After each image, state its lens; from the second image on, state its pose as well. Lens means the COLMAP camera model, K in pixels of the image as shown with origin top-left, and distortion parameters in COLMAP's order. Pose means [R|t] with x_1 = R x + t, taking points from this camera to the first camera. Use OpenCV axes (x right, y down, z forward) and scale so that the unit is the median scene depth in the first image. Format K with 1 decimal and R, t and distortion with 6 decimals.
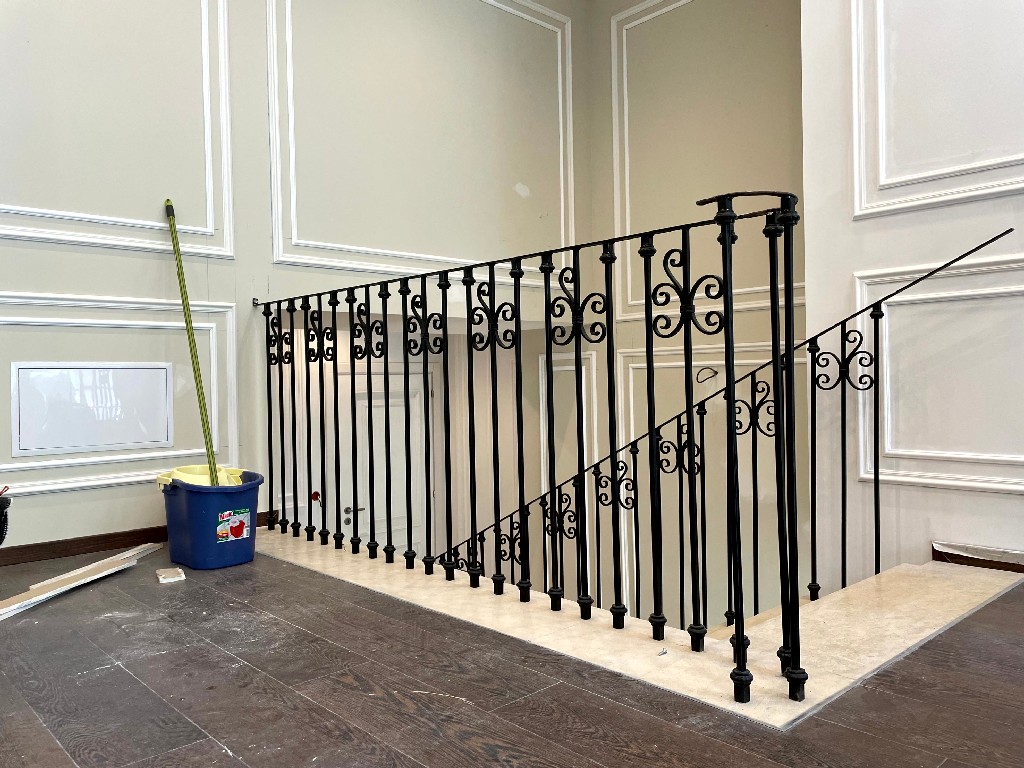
lens RADIAL K [[772.7, 0, 507.9], [0, 772.7, 378.5], [0, 0, 1]] dist [0.022284, -0.030870]
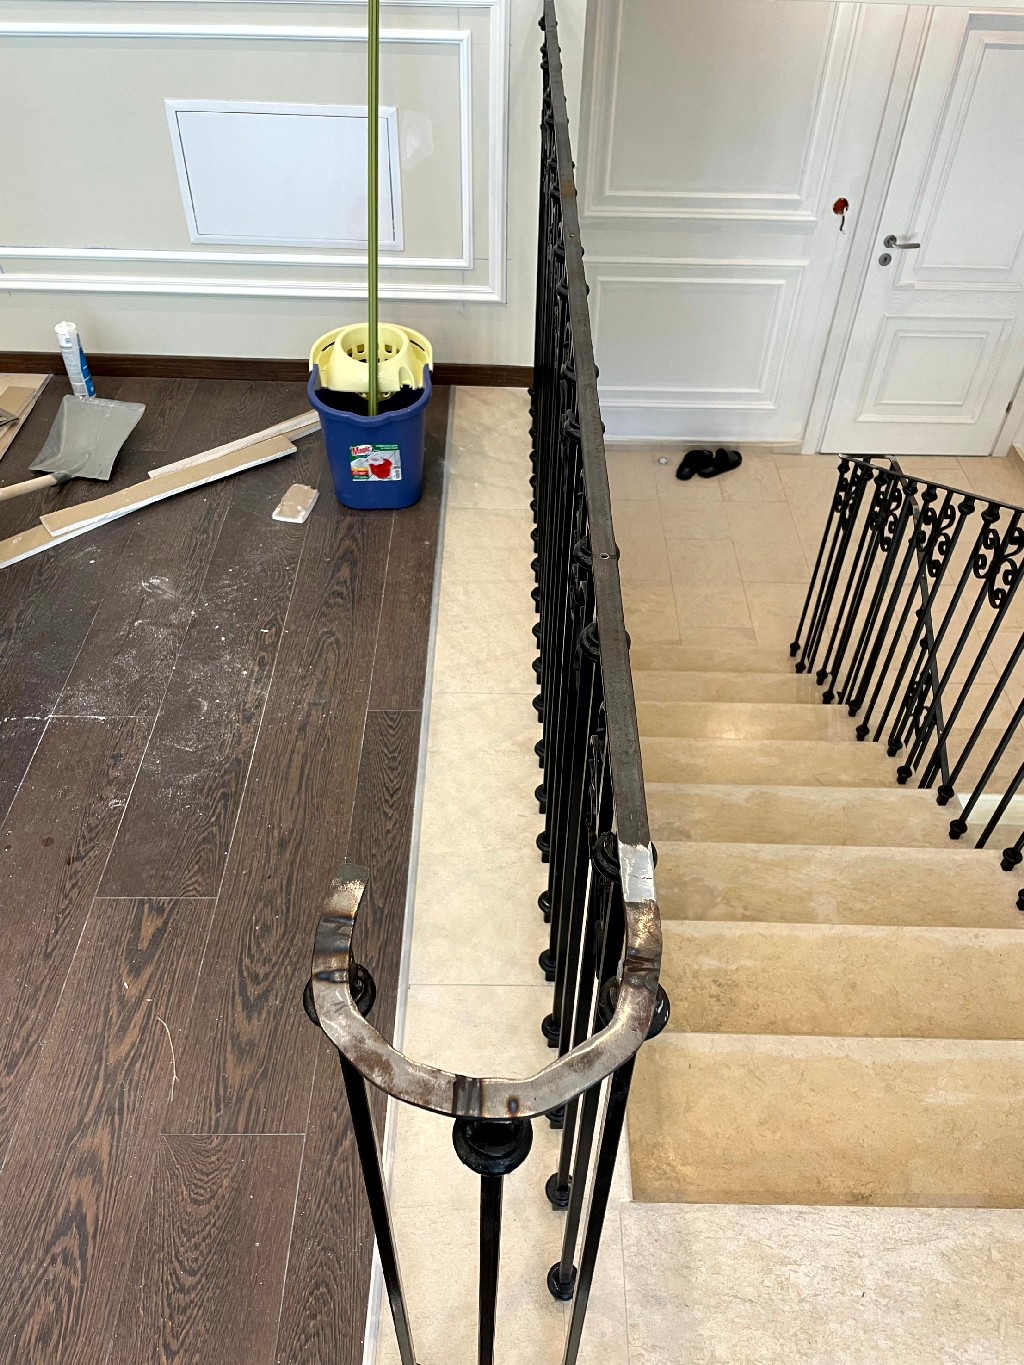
lens RADIAL K [[1030.1, 0, 521.3], [0, 1030.1, 691.1], [0, 0, 1]] dist [0.022284, -0.030870]
pose [[0.743376, 0.490545, -0.454707, 0.363556], [-0.039838, 0.711074, 0.701988, -0.444662], [0.667687, -0.503726, 0.548137, 0.694054]]
